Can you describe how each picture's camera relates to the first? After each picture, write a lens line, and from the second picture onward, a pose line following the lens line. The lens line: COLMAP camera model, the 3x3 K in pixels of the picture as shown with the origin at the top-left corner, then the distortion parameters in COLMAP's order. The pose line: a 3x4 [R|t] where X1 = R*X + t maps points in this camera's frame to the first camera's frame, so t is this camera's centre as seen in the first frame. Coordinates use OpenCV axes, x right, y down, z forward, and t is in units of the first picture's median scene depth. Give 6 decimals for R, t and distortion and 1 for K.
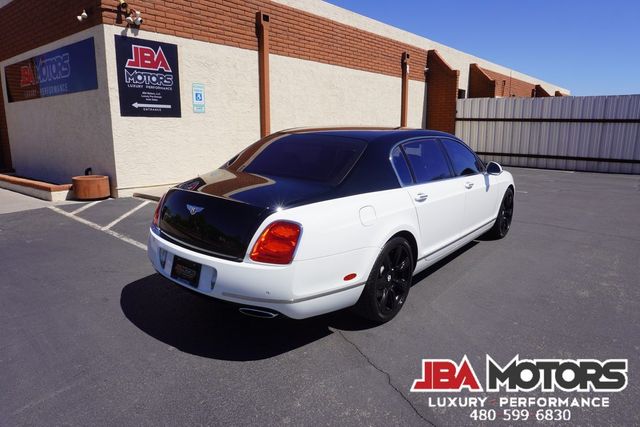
lens RADIAL K [[426.0, 0, 321.8], [0, 426.0, 212.3], [0, 0, 1]] dist [-0.047052, 0.026575]
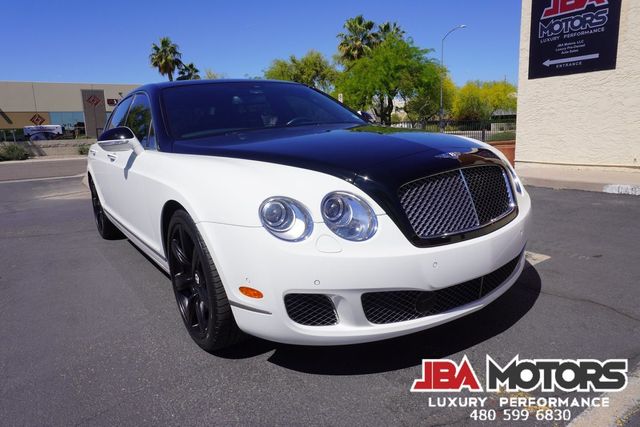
lens RADIAL K [[426.0, 0, 318.1], [0, 426.0, 211.1], [0, 0, 1]] dist [-0.047052, 0.026575]
pose [[-0.297701, 0.190934, -0.935371, 0.496563], [-0.140527, 0.960358, 0.240760, -0.105455], [0.944260, 0.203119, -0.259068, 0.809734]]
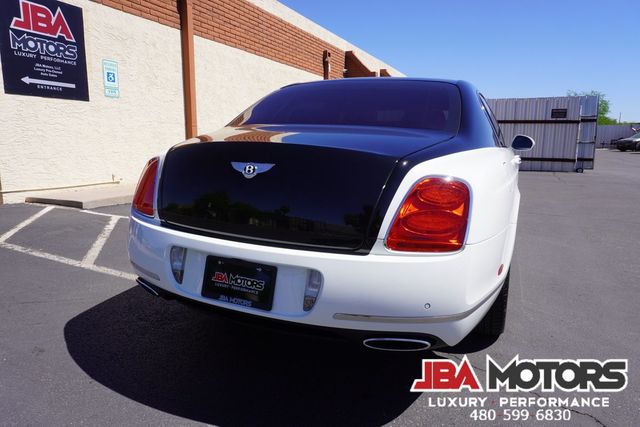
lens RADIAL K [[426.0, 0, 321.8], [0, 426.0, 211.2], [0, 0, 1]] dist [-0.047052, 0.026575]
pose [[0.967837, -0.040686, 0.248266, -0.121941], [0.049196, 0.998392, -0.028167, 0.023656], [-0.246720, 0.039475, 0.968282, 0.154166]]
